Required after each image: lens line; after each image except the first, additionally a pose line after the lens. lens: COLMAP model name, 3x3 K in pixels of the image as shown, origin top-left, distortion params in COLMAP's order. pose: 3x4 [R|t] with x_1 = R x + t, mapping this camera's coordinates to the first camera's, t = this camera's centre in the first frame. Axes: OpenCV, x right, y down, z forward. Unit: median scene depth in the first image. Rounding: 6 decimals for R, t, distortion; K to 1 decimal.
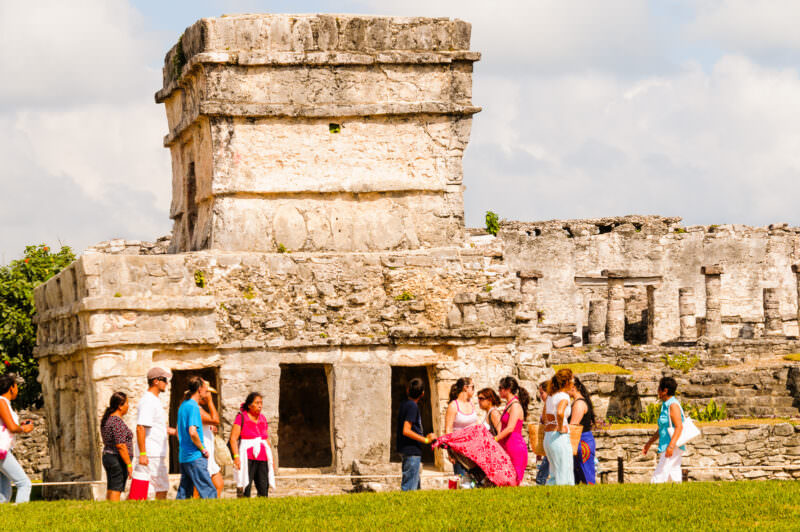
lens RADIAL K [[2782.7, 0, 400.0], [0, 2782.7, 266.0], [0, 0, 1]] dist [0.039927, -2.222036]
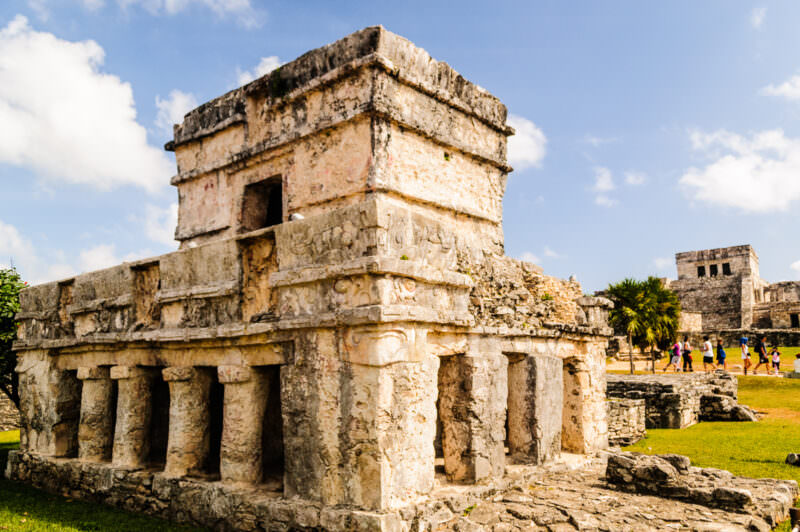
lens RADIAL K [[617.7, 0, 400.0], [0, 617.7, 266.0], [0, 0, 1]] dist [0.025782, -0.008910]
pose [[0.774945, 0.113971, 0.621668, -0.204840], [-0.029562, 0.989067, -0.144476, 0.037018], [-0.631337, 0.093583, 0.769842, 0.839383]]
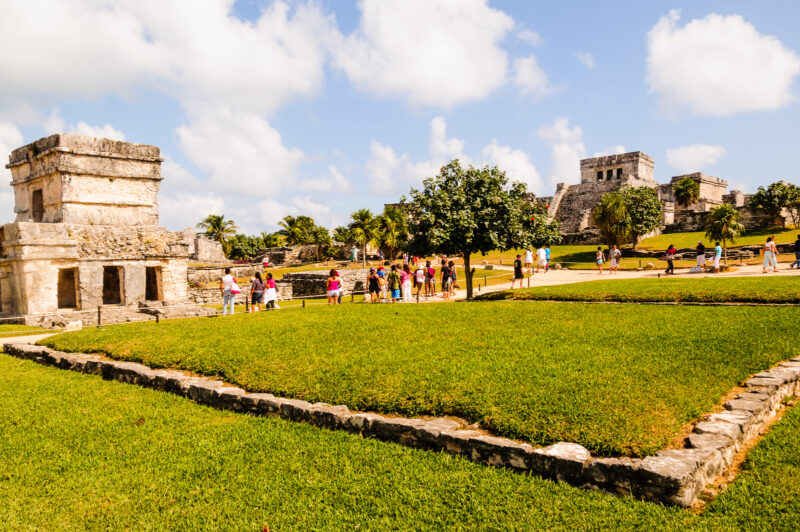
lens RADIAL K [[612.7, 0, 398.0], [0, 612.7, 274.9], [0, 0, 1]] dist [0.050098, -0.025212]
pose [[0.802187, -0.014500, 0.596897, -0.168180], [-0.013304, 0.999023, 0.042148, 0.014555], [-0.596924, -0.041752, 0.801210, 0.346744]]
